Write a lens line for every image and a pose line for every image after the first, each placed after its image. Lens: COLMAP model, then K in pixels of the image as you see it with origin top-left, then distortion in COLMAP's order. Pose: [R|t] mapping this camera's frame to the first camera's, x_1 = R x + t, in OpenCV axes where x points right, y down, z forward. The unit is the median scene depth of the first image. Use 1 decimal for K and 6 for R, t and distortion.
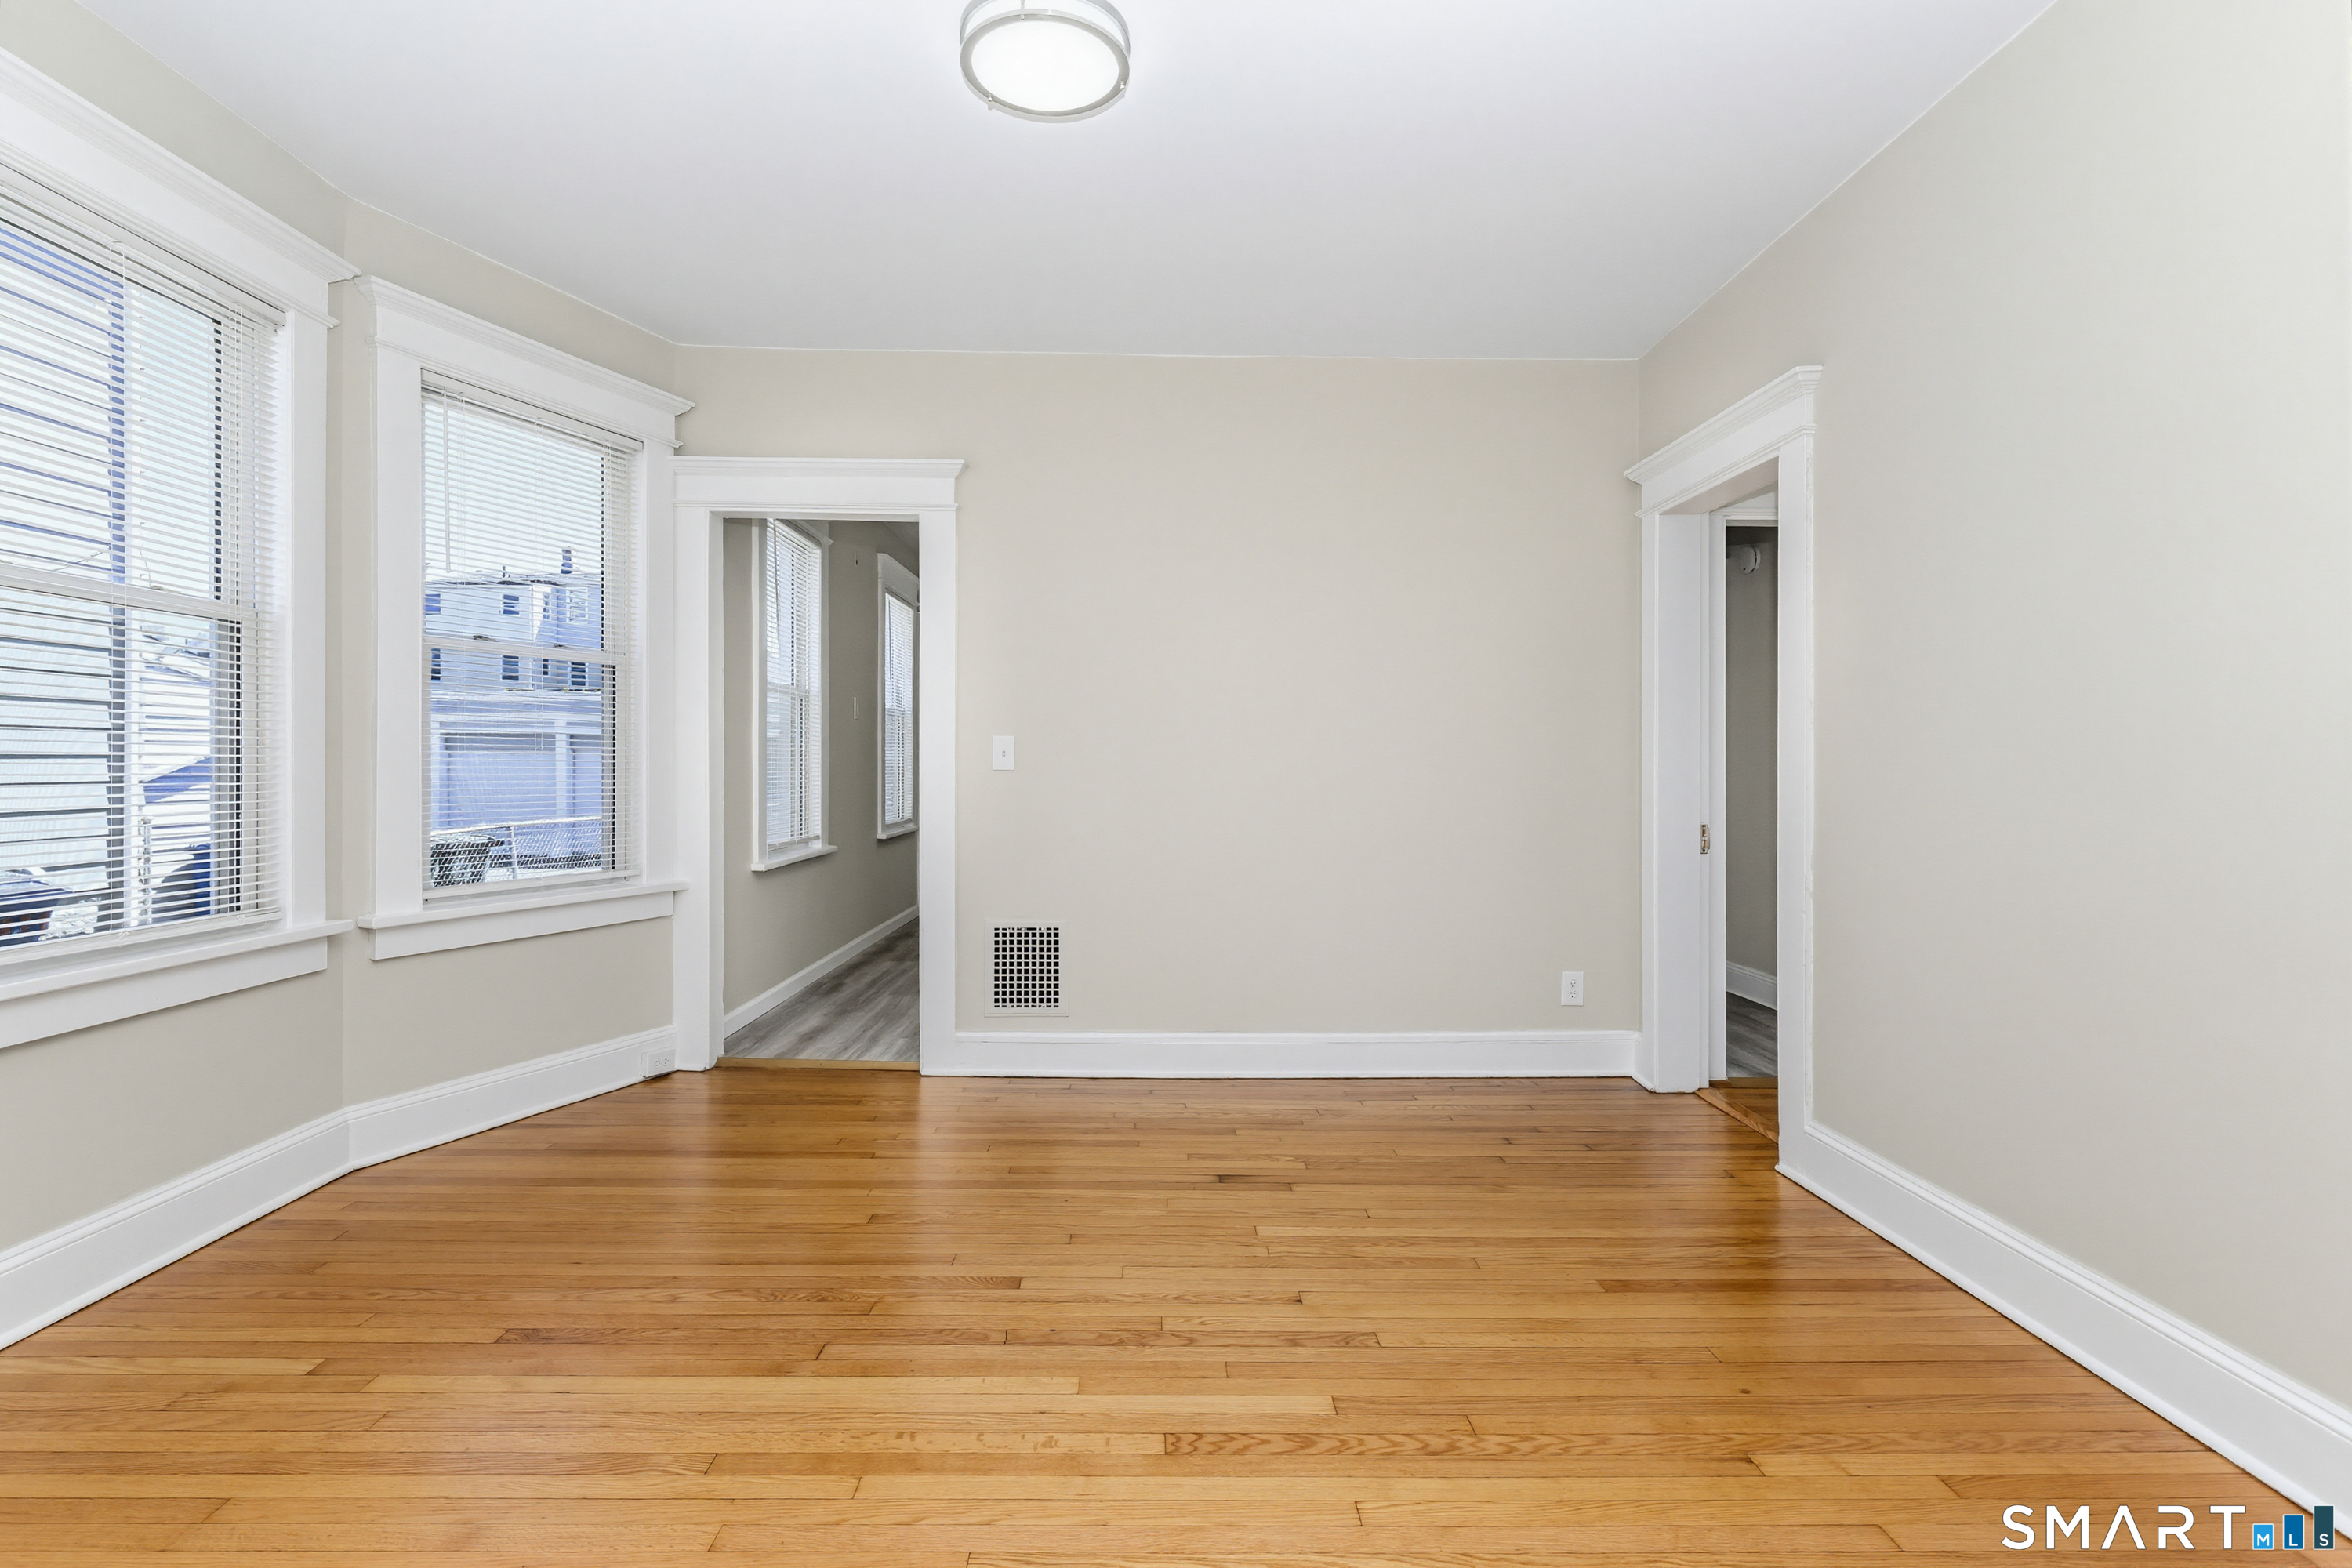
lens RADIAL K [[1156.1, 0, 1144.7], [0, 1156.1, 786.6], [0, 0, 1]] dist [-0.001467, -0.001014]
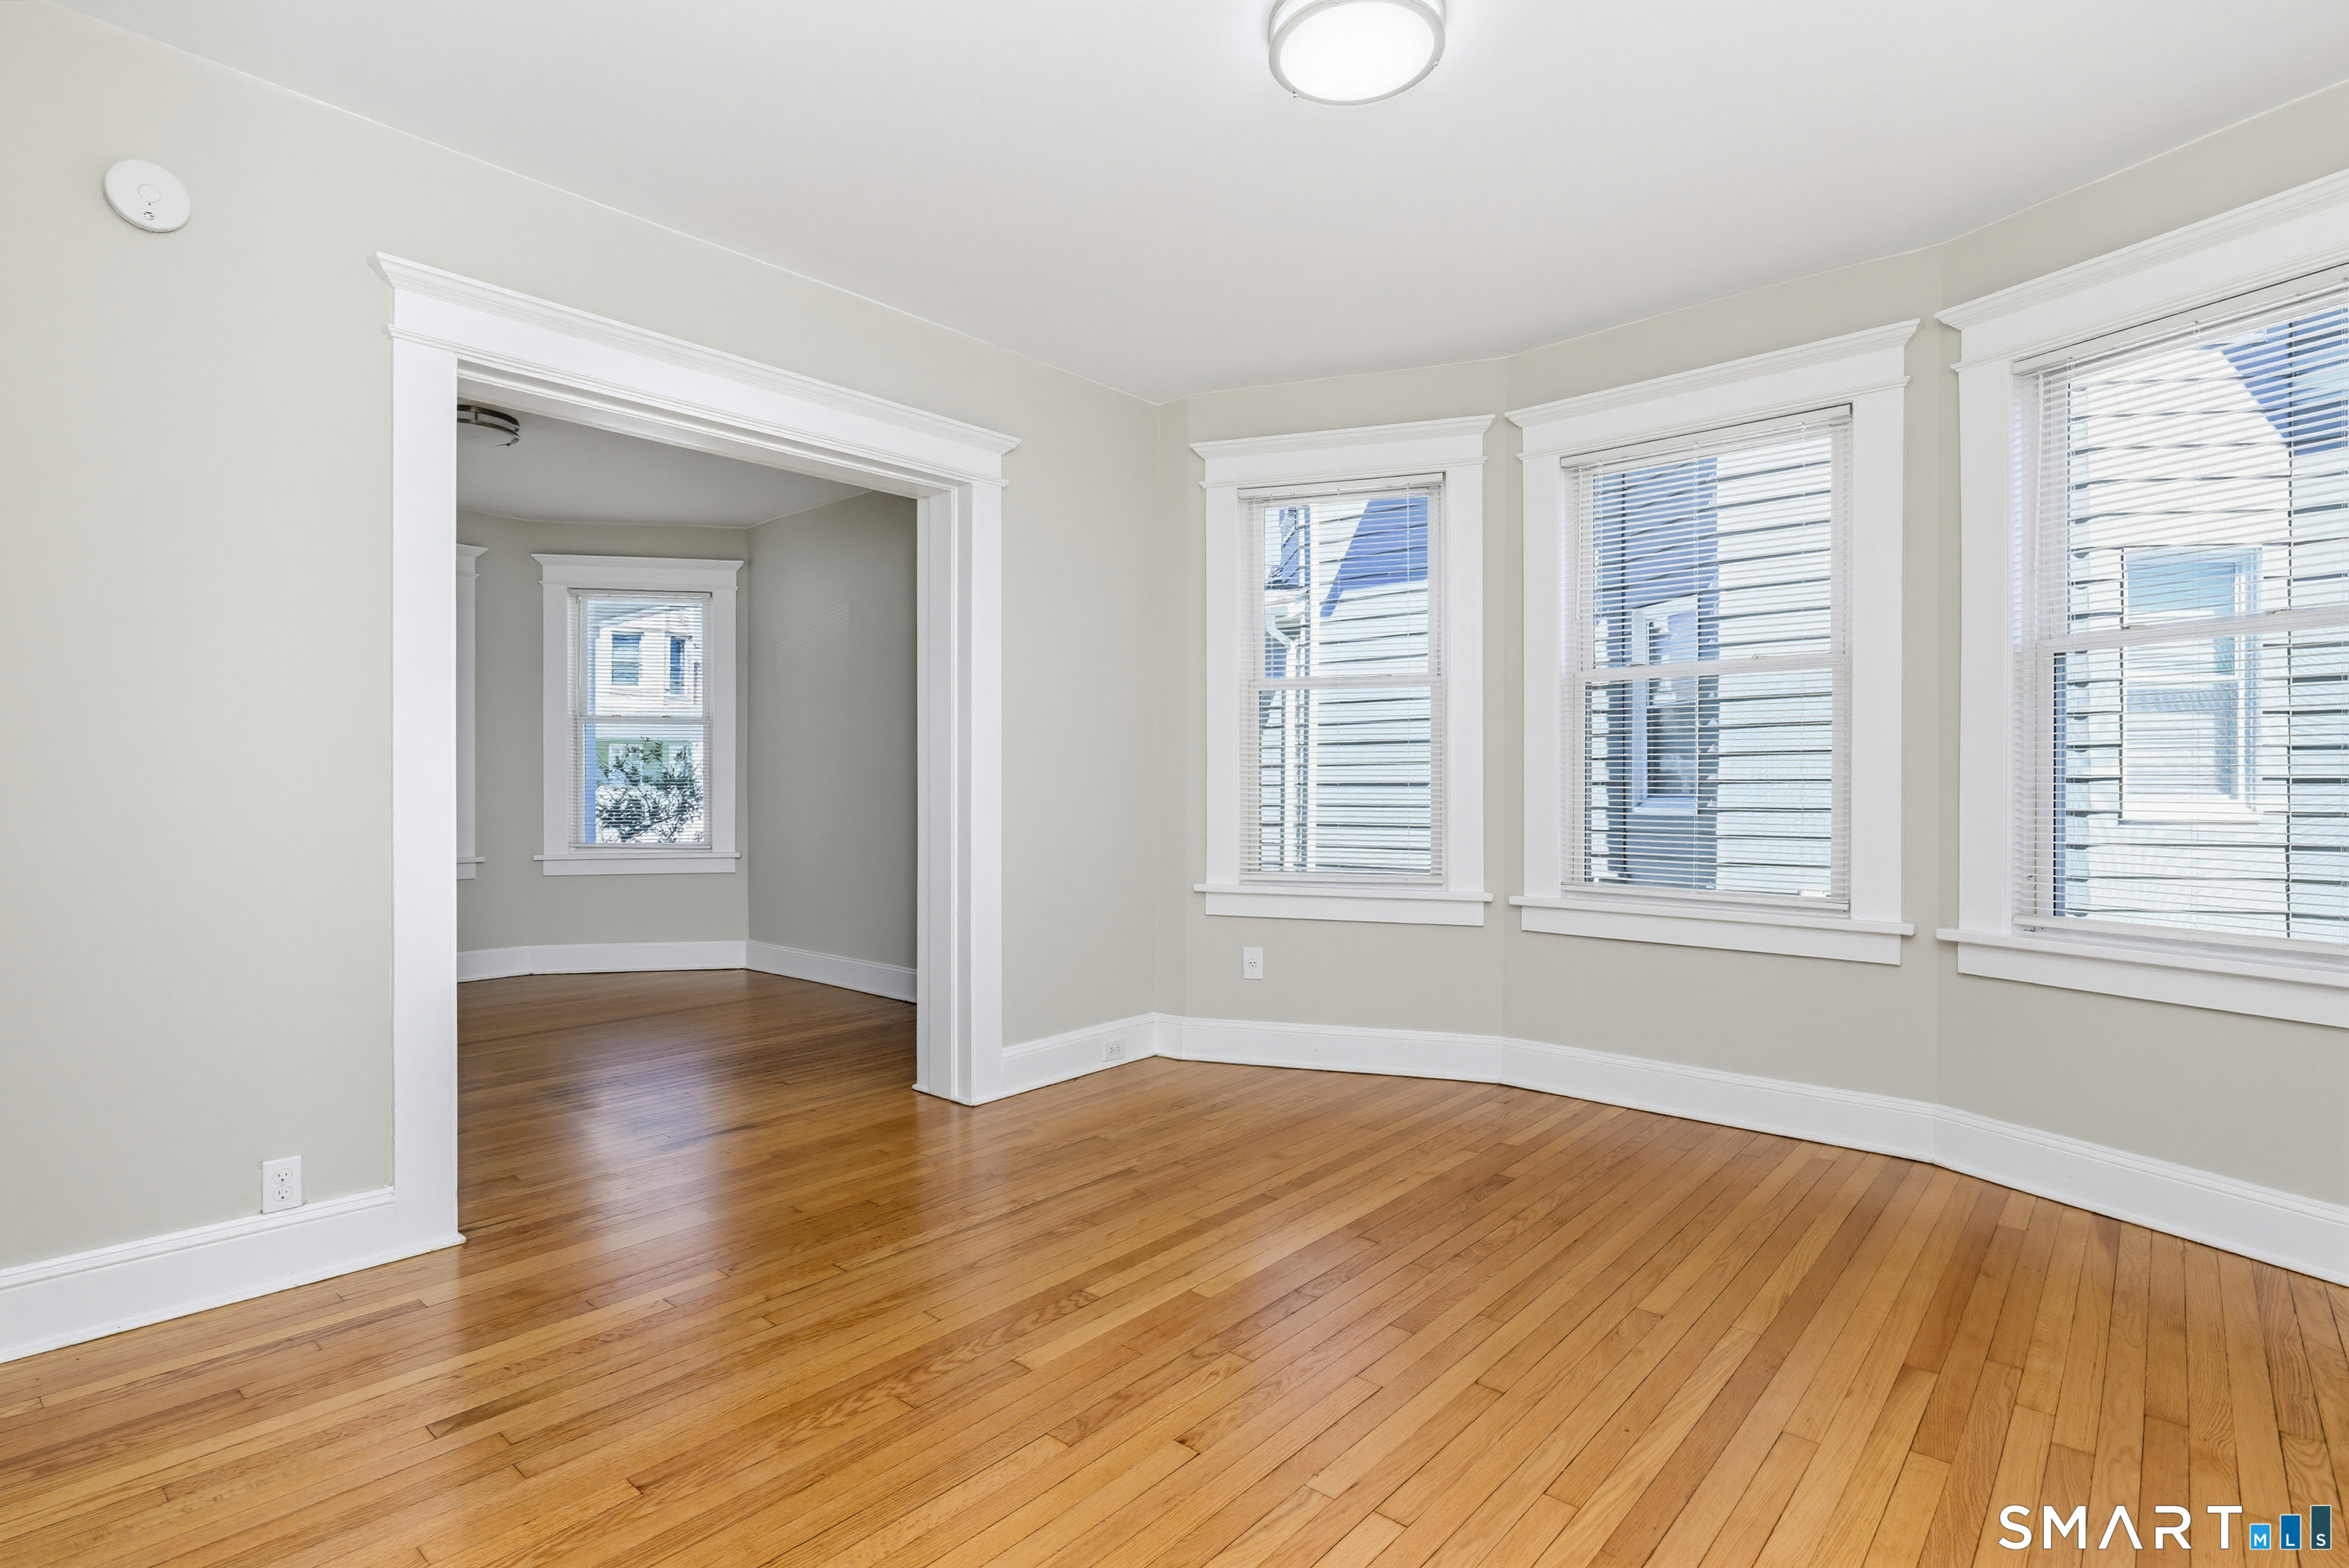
lens RADIAL K [[1154.6, 0, 1177.2], [0, 1154.6, 805.9], [0, 0, 1]] dist [-0.001467, -0.001014]
pose [[-0.657319, 0.001755, -0.753611, 0.537683], [-0.015582, 0.999752, 0.015919, -0.003208], [0.753452, 0.022206, -0.657128, 1.104669]]
